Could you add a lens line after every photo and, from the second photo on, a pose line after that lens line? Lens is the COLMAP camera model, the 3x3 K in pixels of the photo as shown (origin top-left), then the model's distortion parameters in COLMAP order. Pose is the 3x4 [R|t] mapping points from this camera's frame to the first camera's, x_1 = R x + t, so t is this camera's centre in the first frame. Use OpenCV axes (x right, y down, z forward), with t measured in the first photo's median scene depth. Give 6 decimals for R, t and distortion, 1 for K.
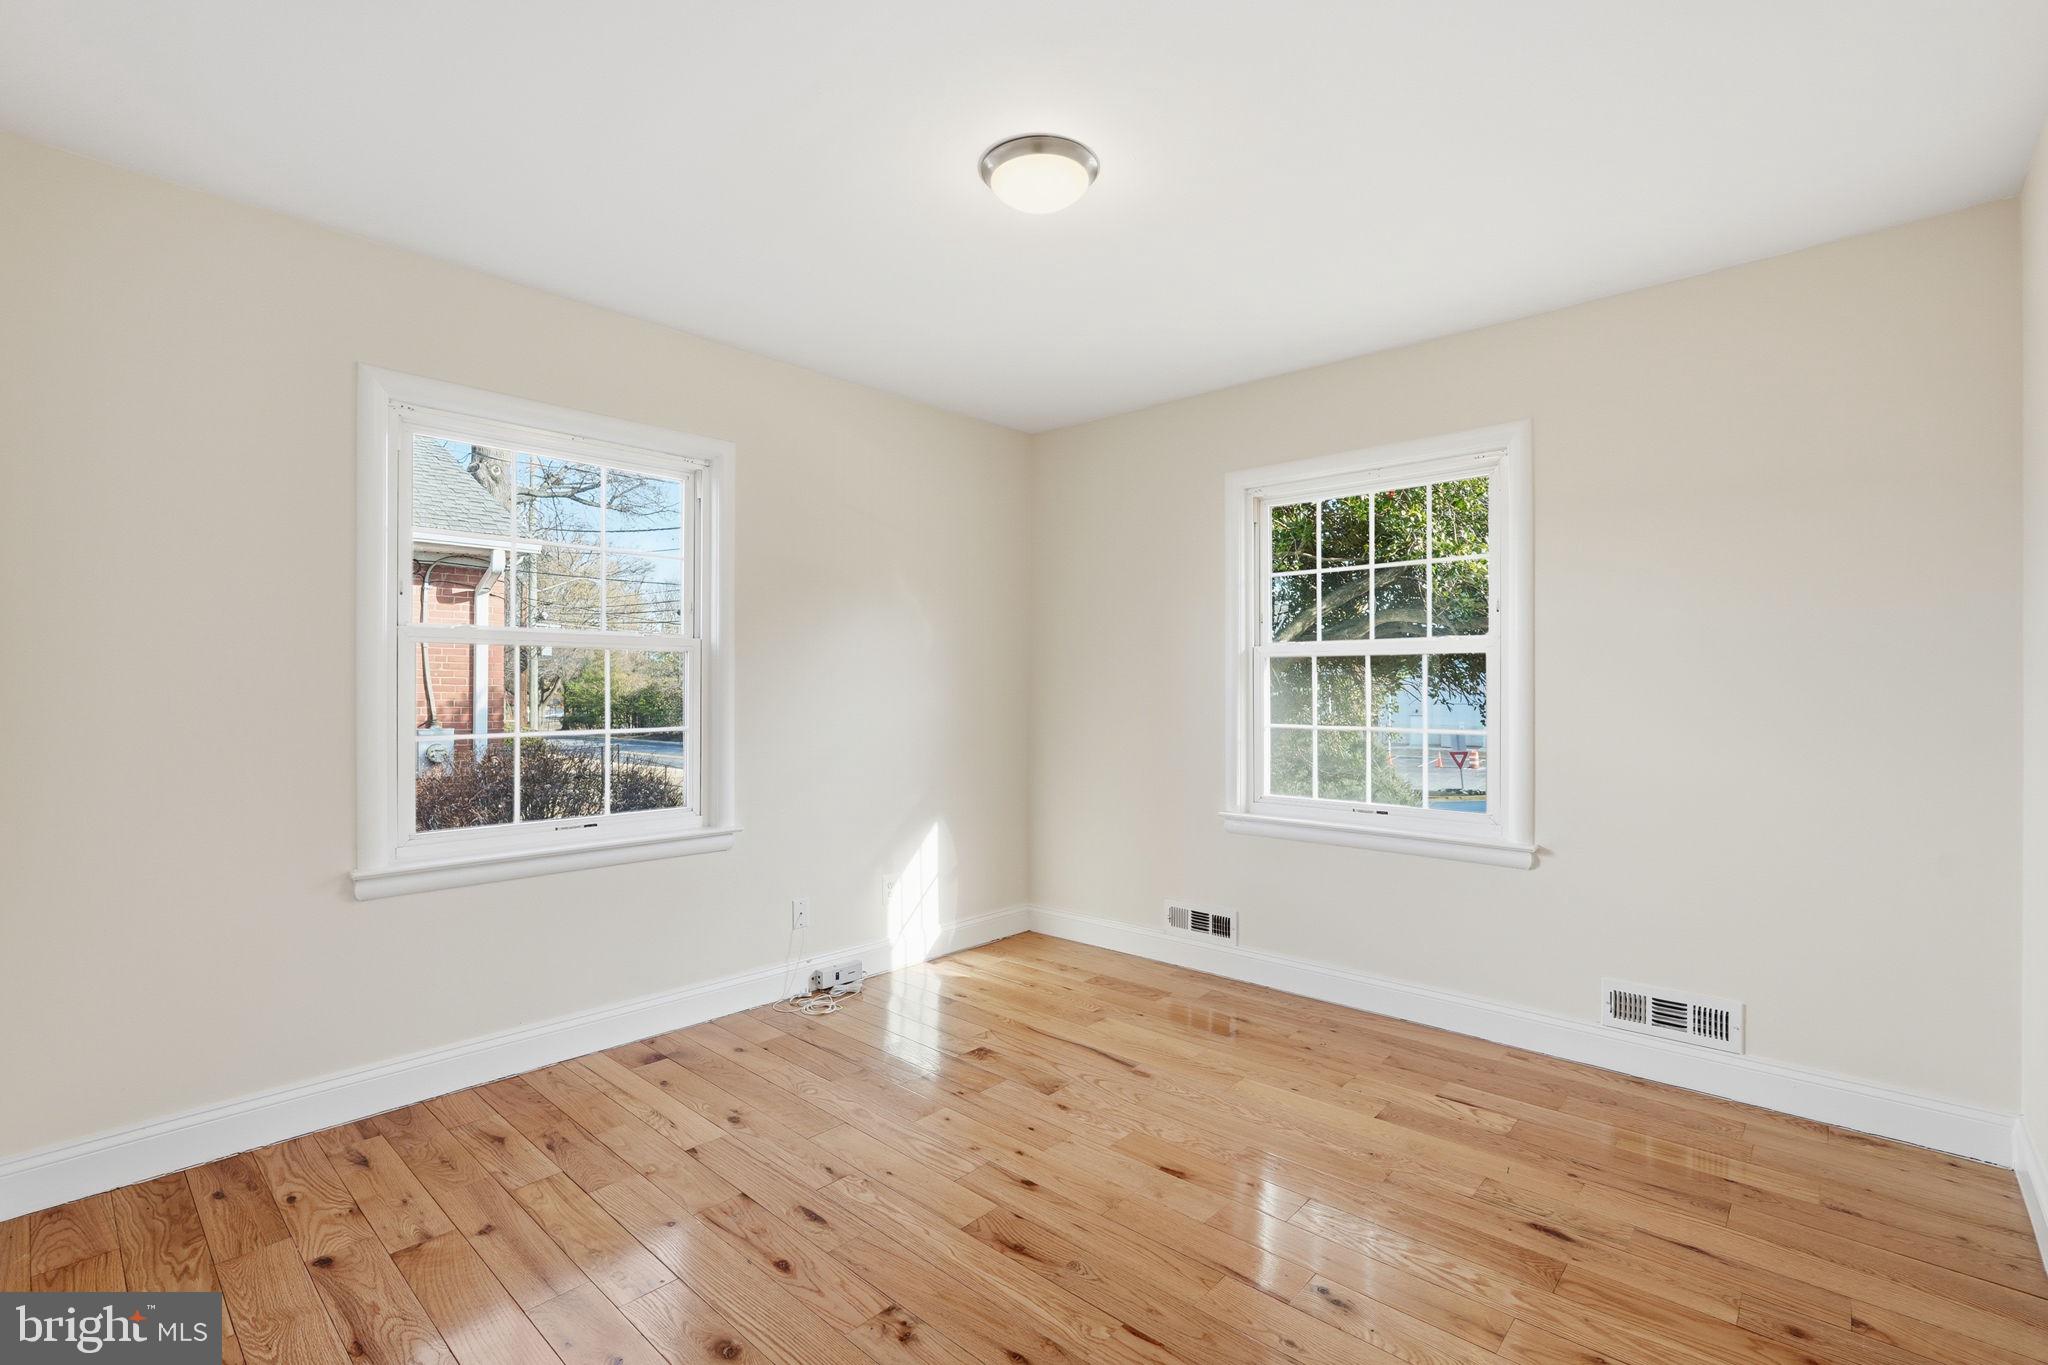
lens RADIAL K [[922.4, 0, 1024.0], [0, 922.4, 682.5], [0, 0, 1]] dist [0.021444, 0.000254]
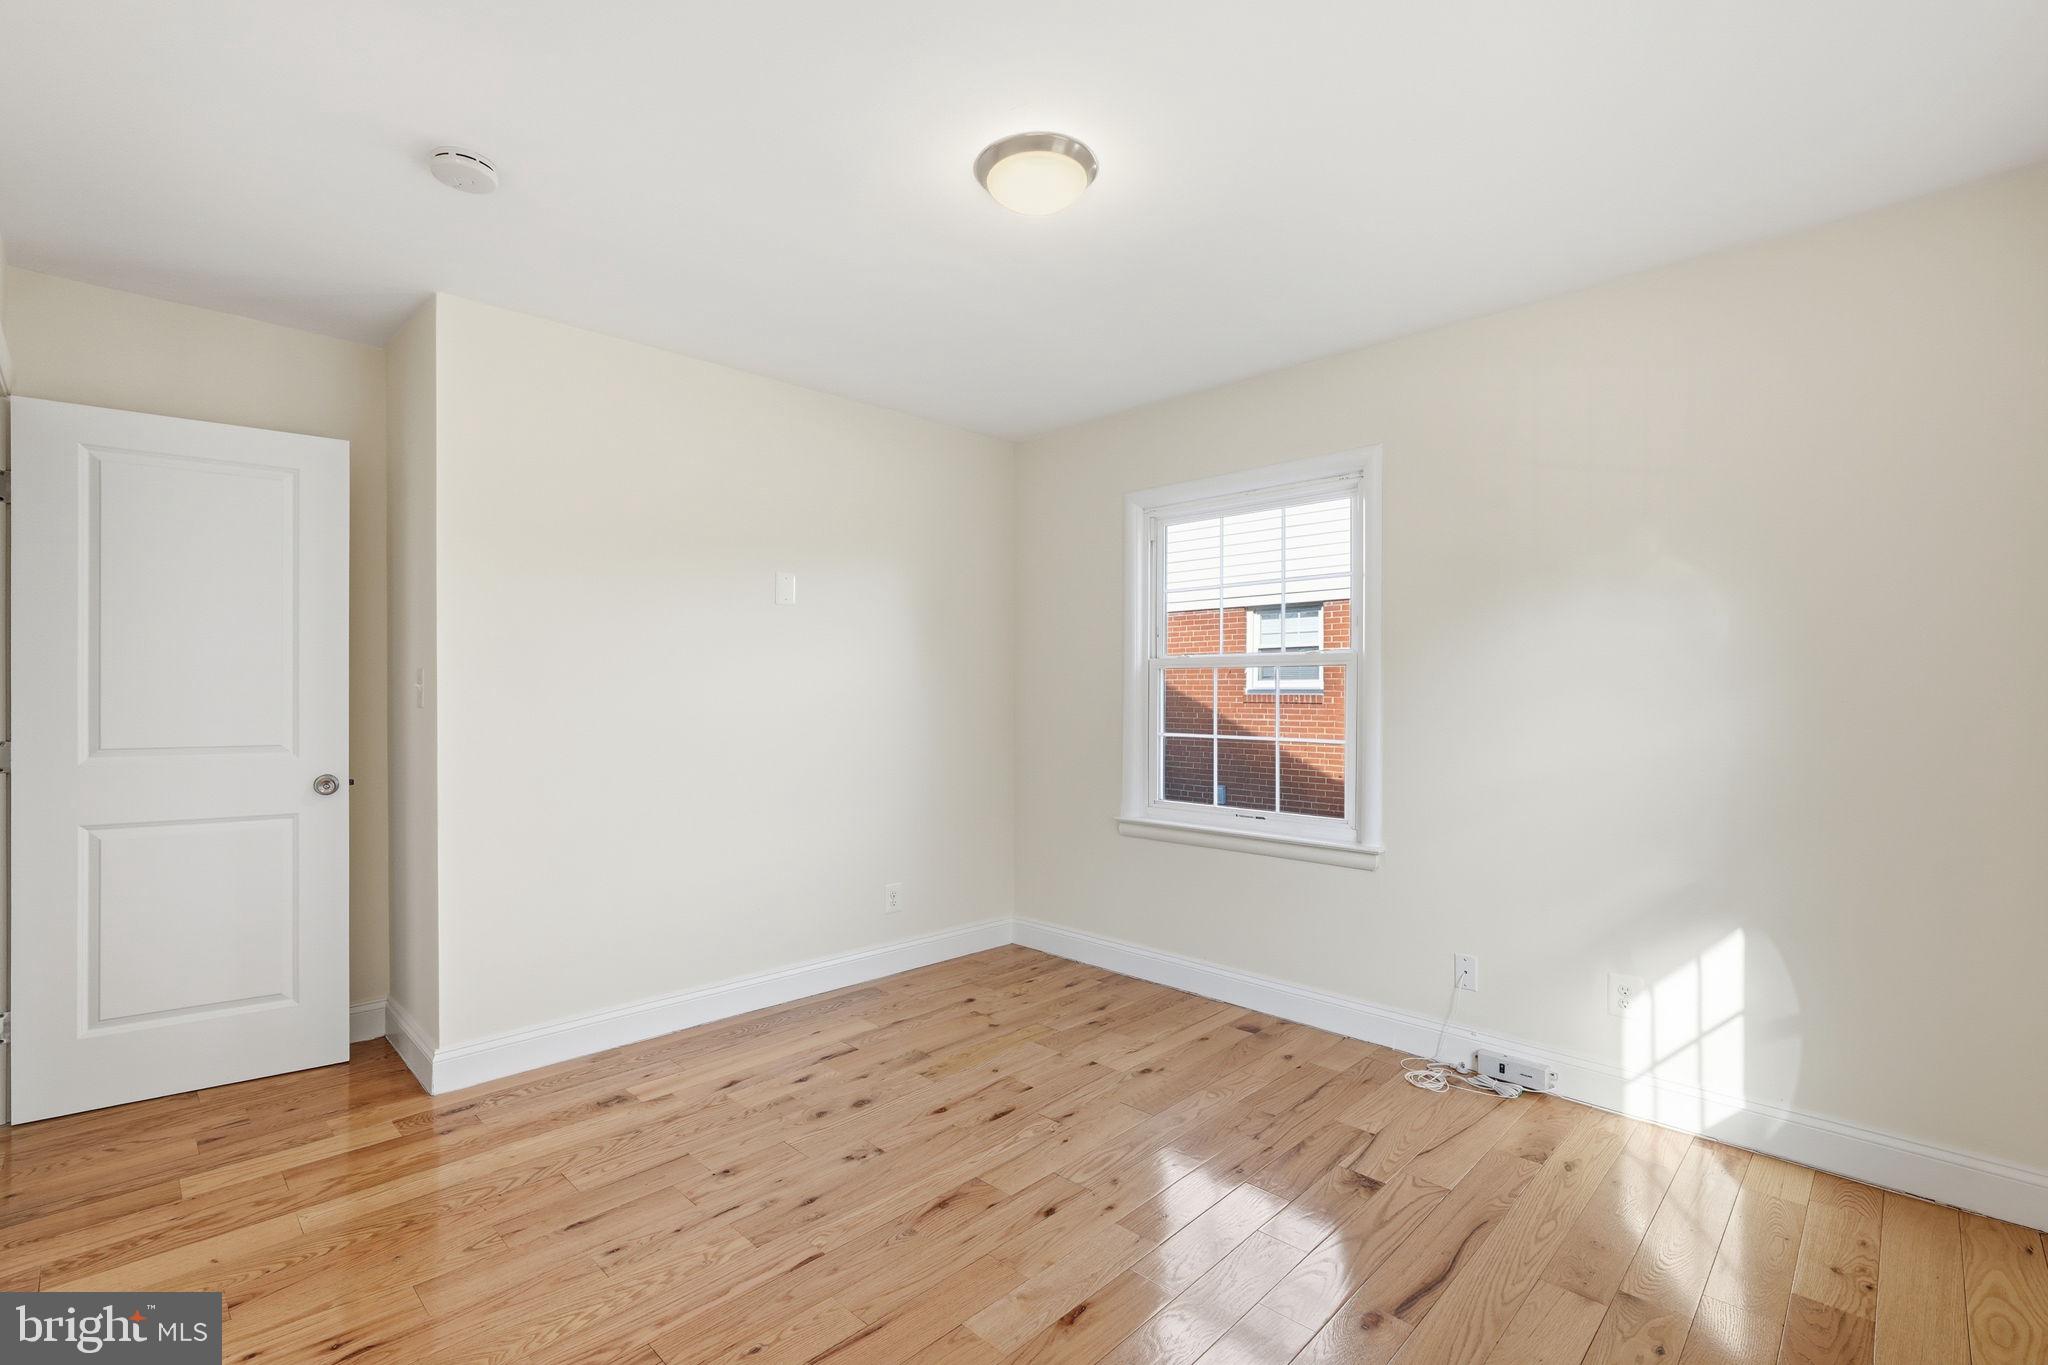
lens RADIAL K [[916.6, 0, 1022.5], [0, 916.6, 692.1], [0, 0, 1]] dist [0.000022, 0.000494]
pose [[-0.028603, -0.012829, -0.999509, 0.705970], [-0.004316, 0.999910, -0.012711, 0.010744], [0.999582, 0.003951, -0.028656, 0.733556]]
